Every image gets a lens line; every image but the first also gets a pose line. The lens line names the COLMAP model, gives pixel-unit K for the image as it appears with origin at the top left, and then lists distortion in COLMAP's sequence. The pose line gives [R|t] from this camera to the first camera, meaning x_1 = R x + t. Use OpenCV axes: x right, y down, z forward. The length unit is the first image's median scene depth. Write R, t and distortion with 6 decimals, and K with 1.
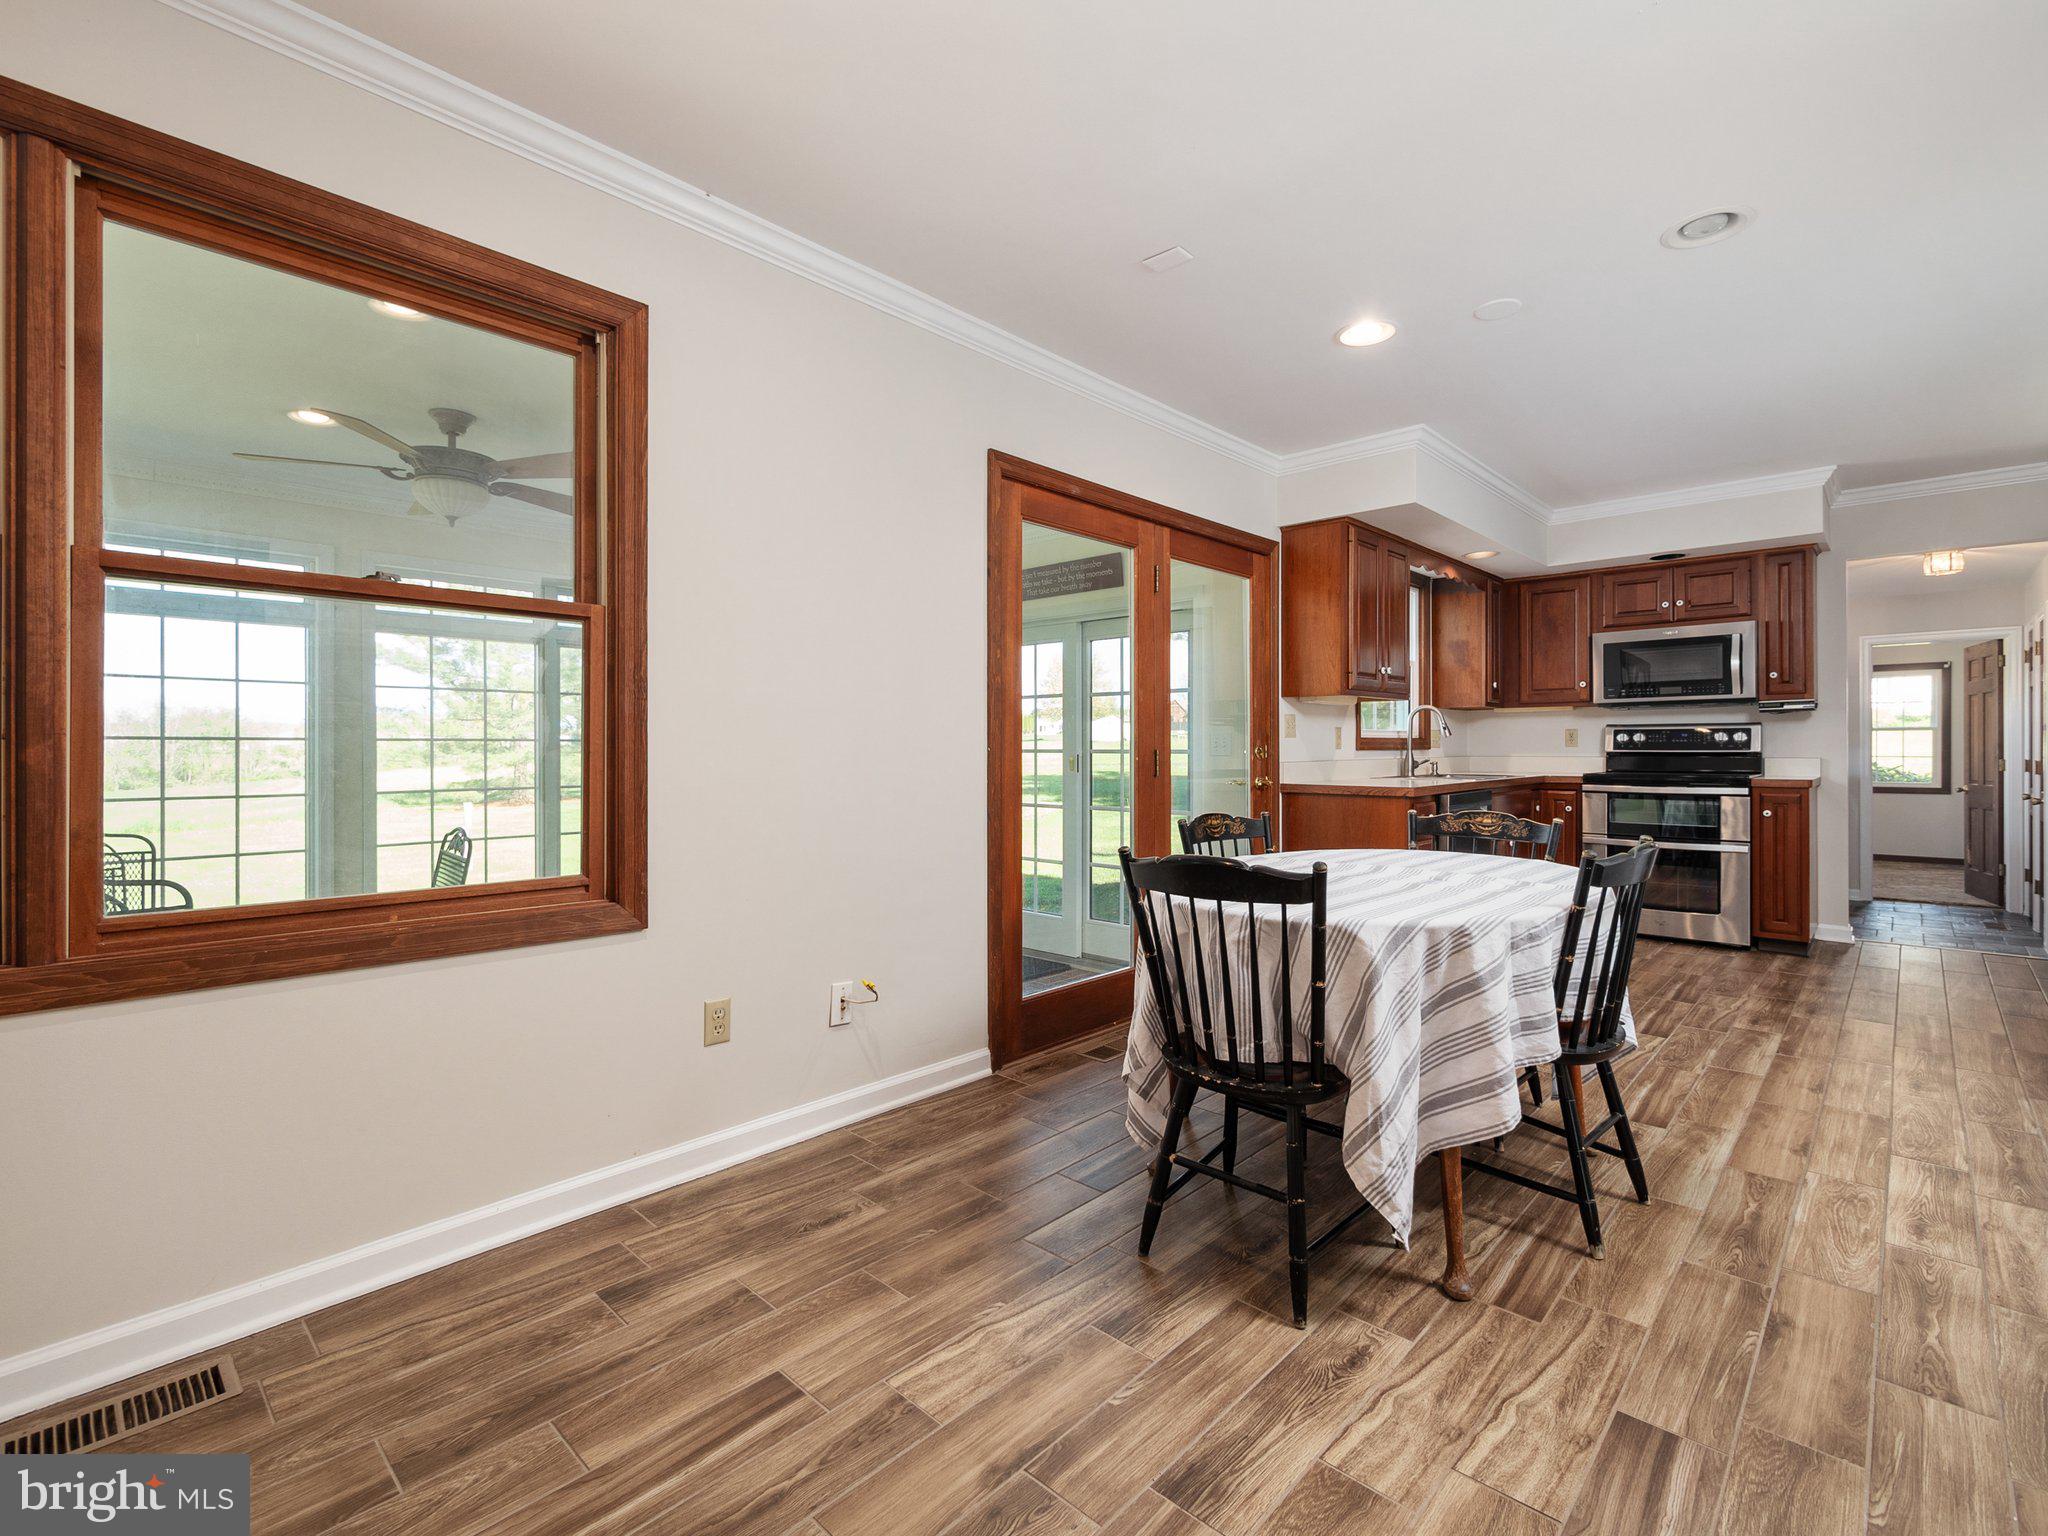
lens RADIAL K [[945.4, 0, 1028.0], [0, 945.4, 751.5], [0, 0, 1]] dist [0.001674, 0.000097]
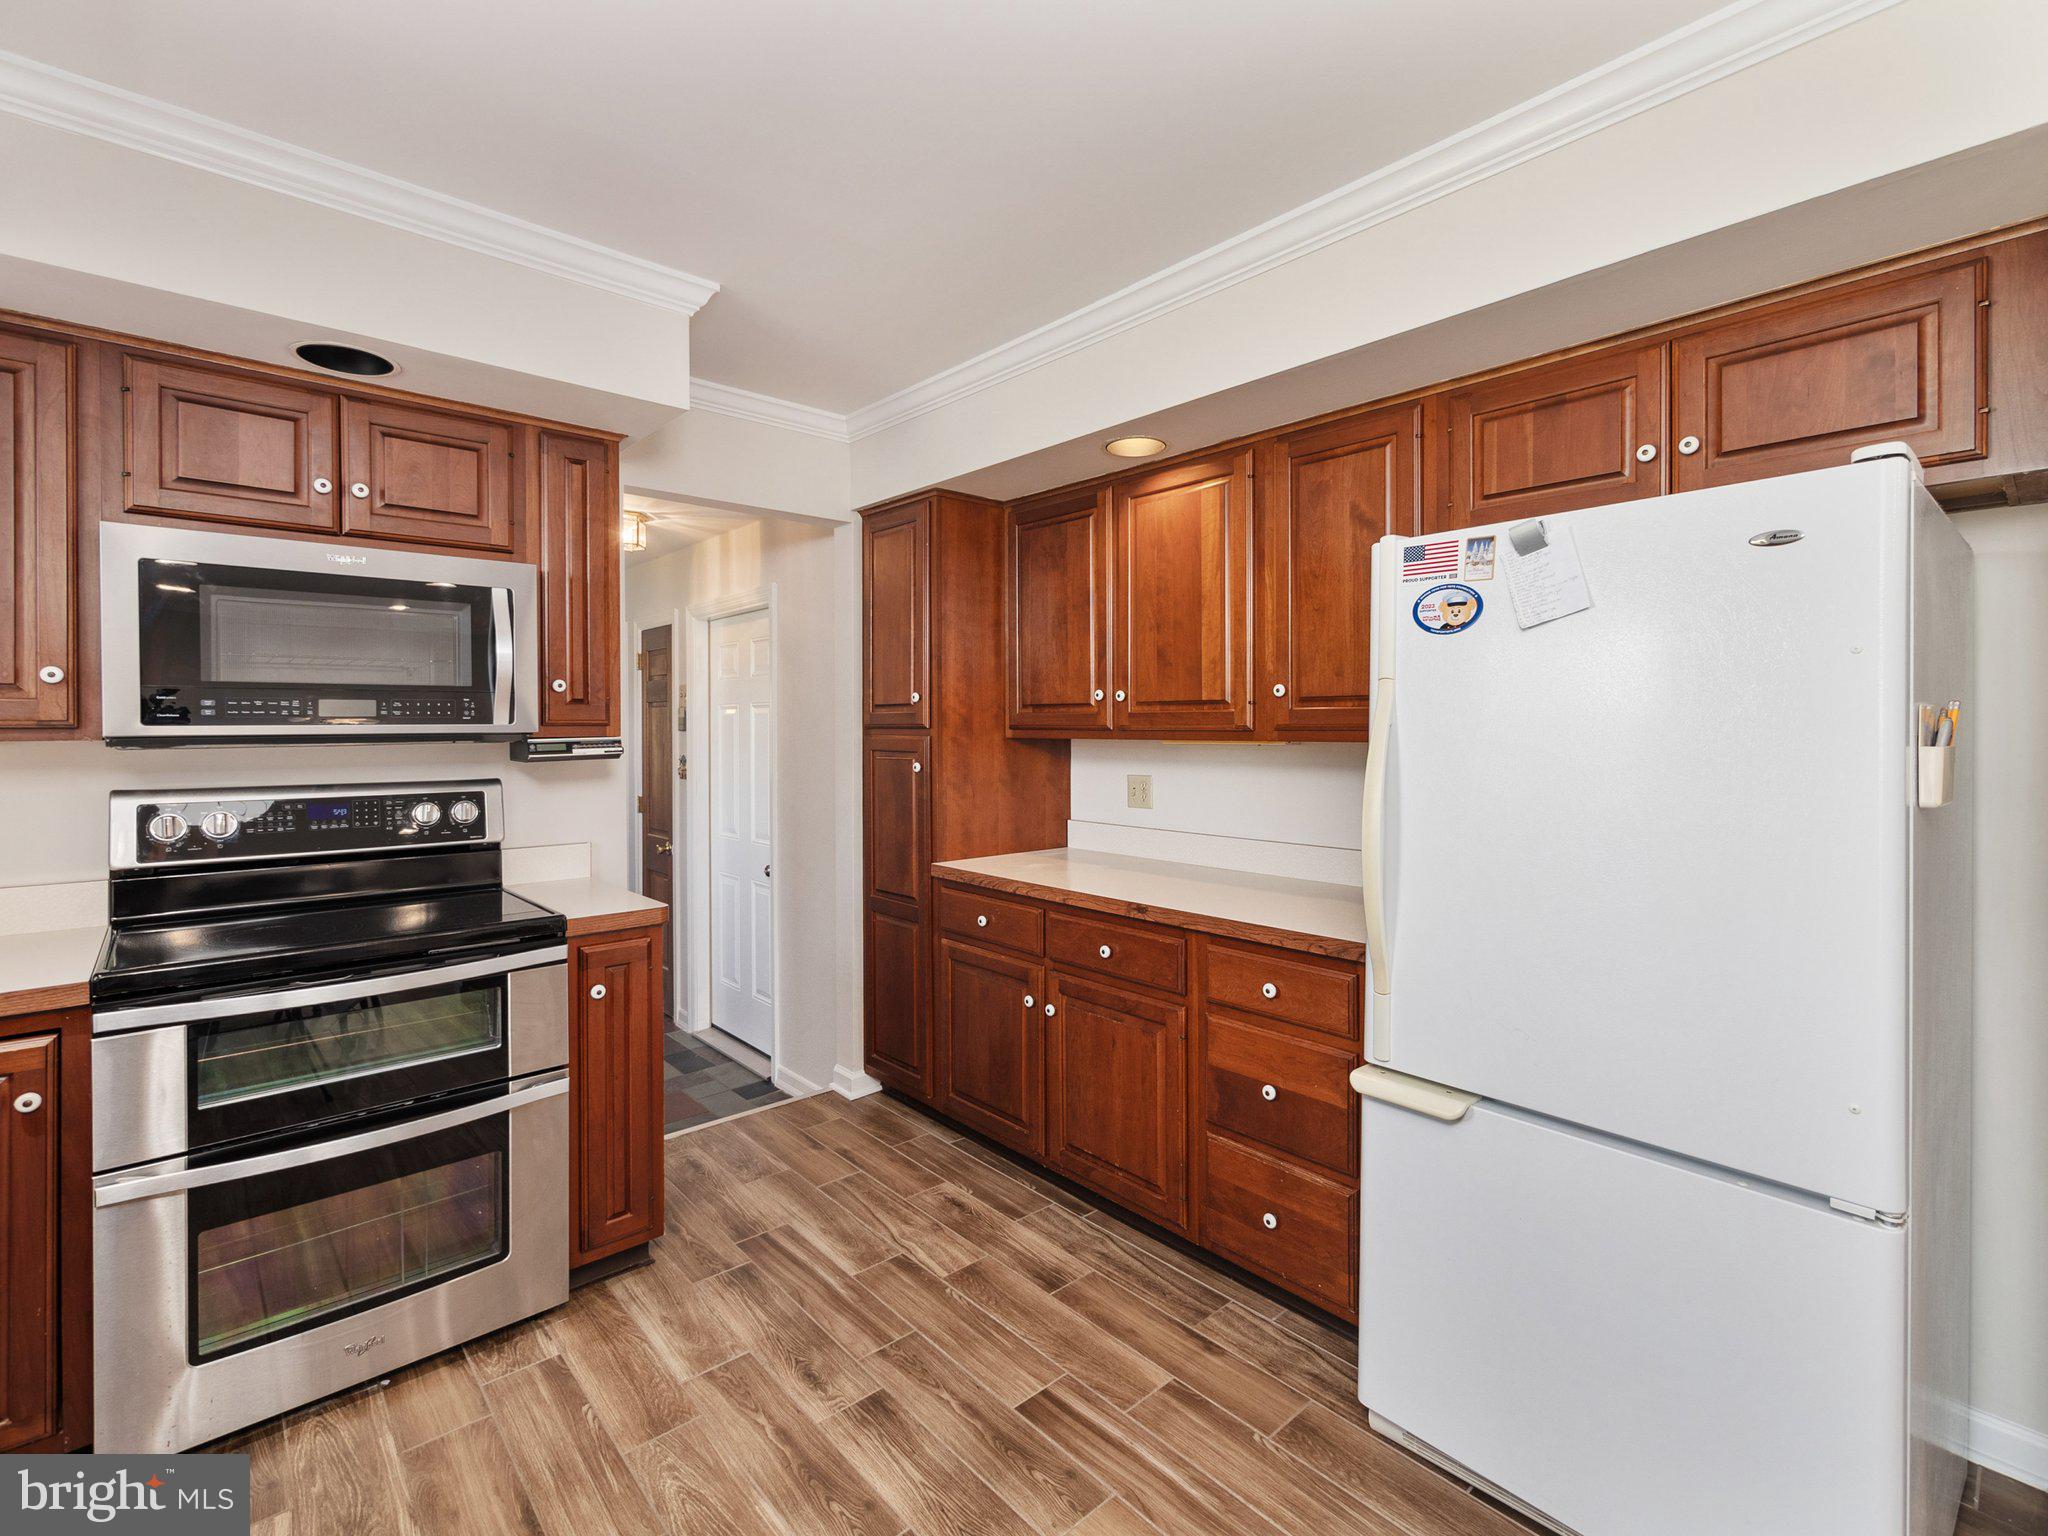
lens RADIAL K [[937.2, 0, 1033.5], [0, 937.2, 731.1], [0, 0, 1]] dist [-0.000121, 0.000165]
pose [[0.081412, -0.000754, 0.996680, 0.335009], [0.004070, 0.999992, 0.000424, -0.056912], [-0.996672, 0.004022, 0.081415, 0.722465]]
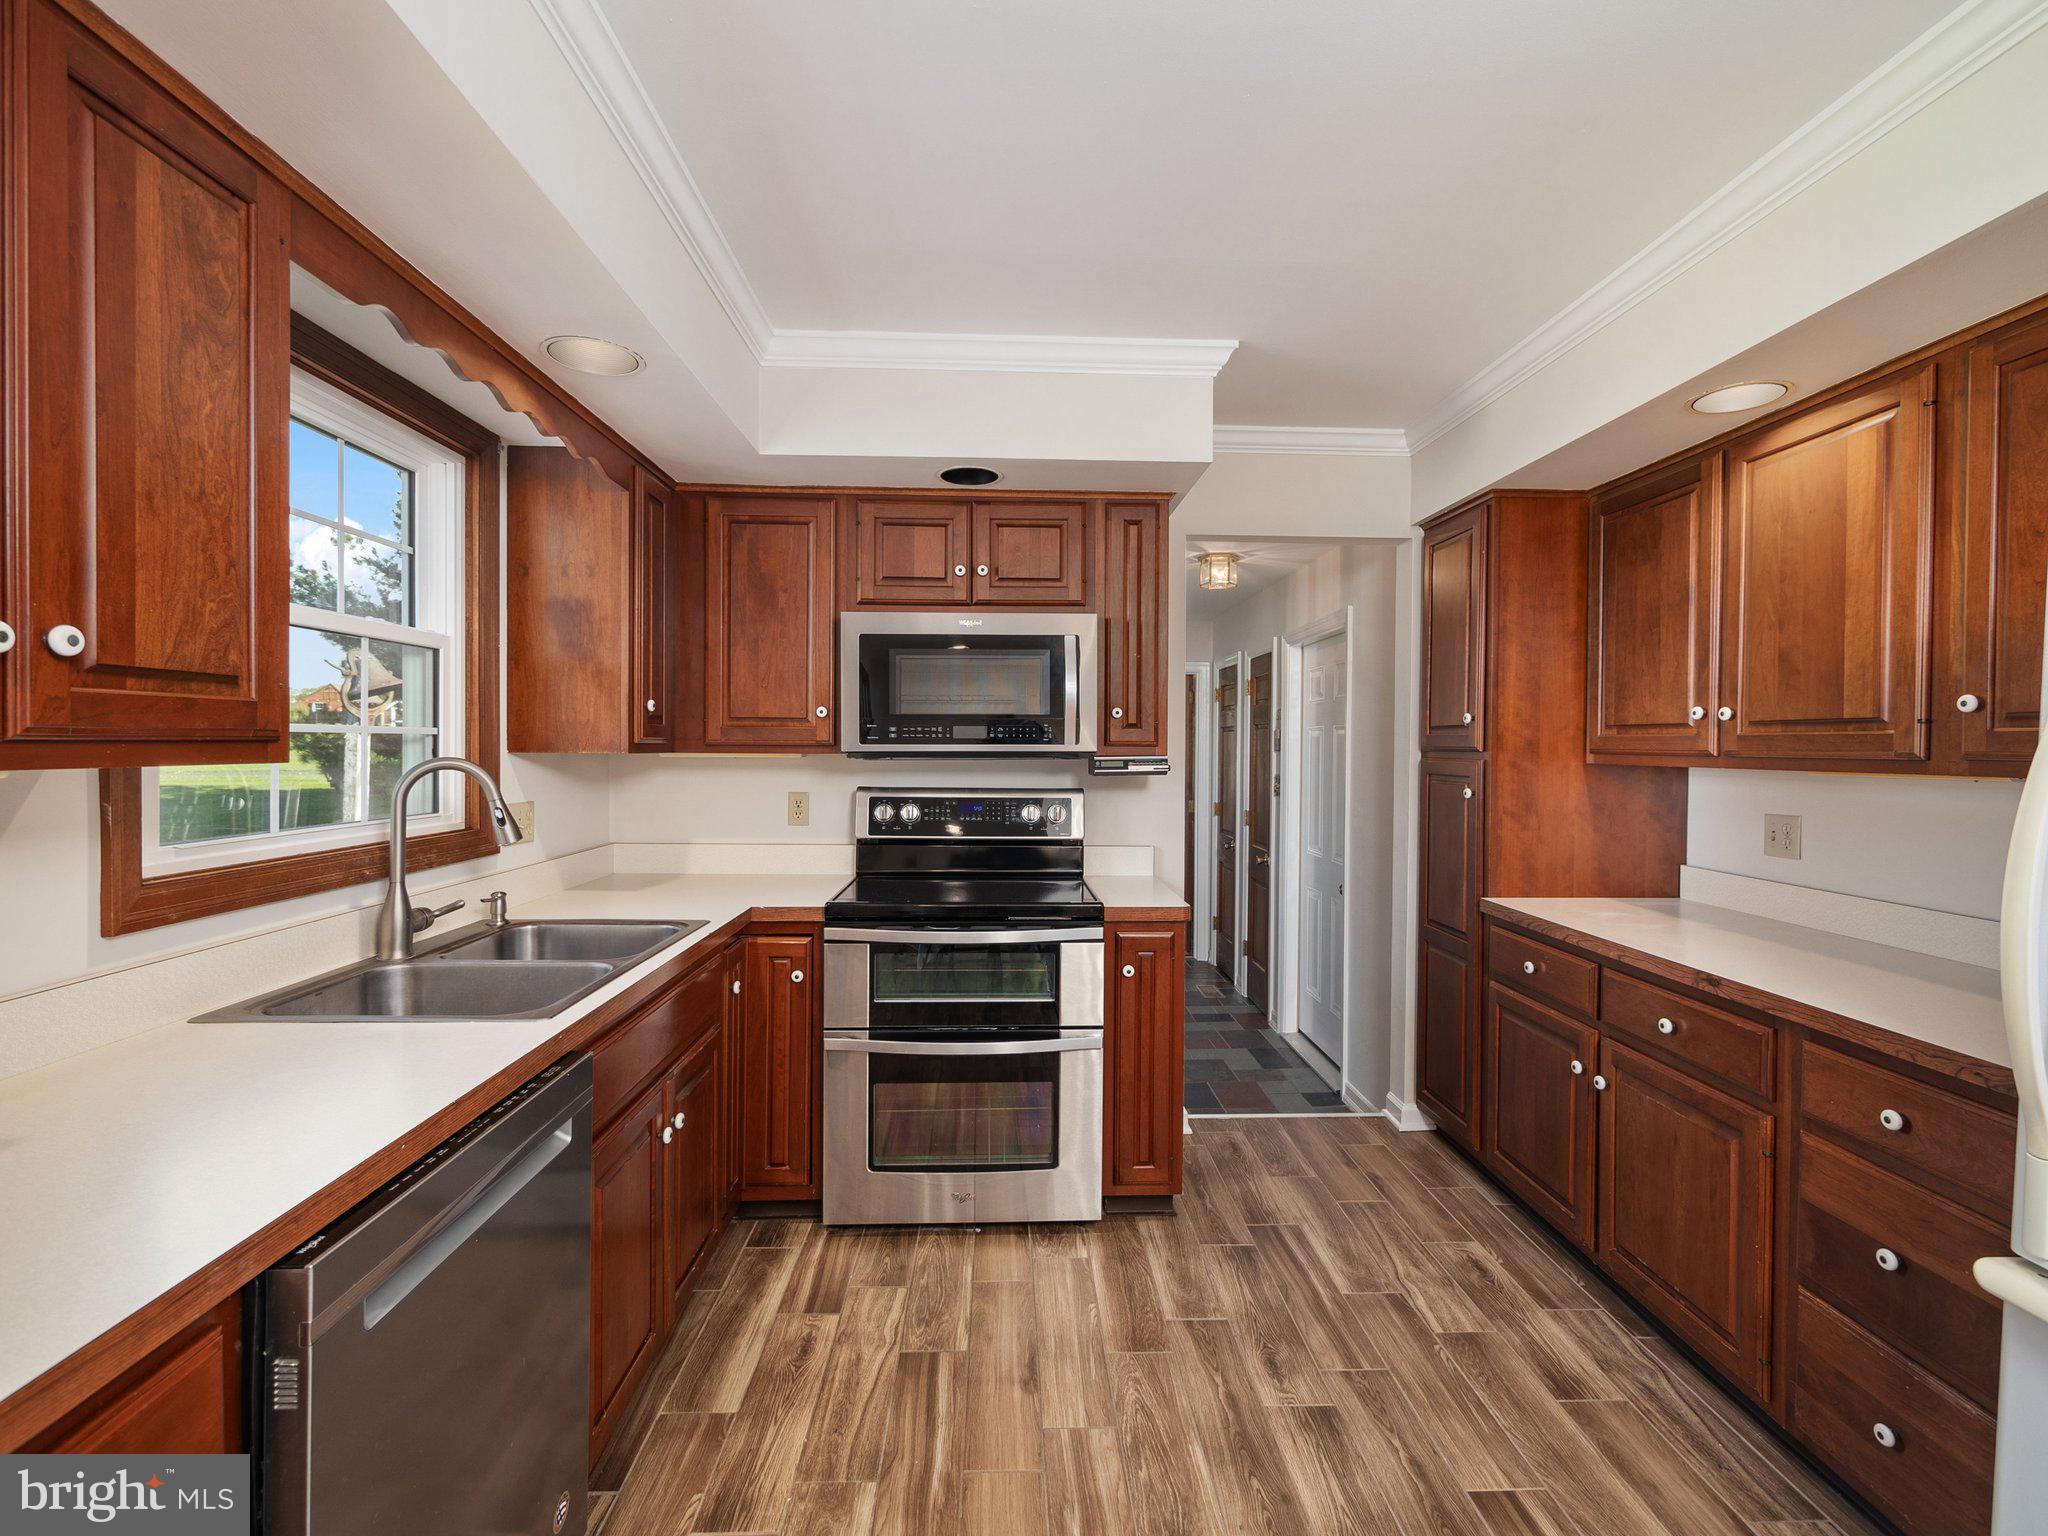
lens RADIAL K [[923.2, 0, 1033.8], [0, 923.2, 759.7], [0, 0, 1]] dist [0.001688, -0.000946]
pose [[0.702617, -0.002835, 0.711563, 0.353523], [-0.007479, 0.999907, 0.011370, -0.058204], [-0.711529, -0.013310, 0.702531, 0.641951]]
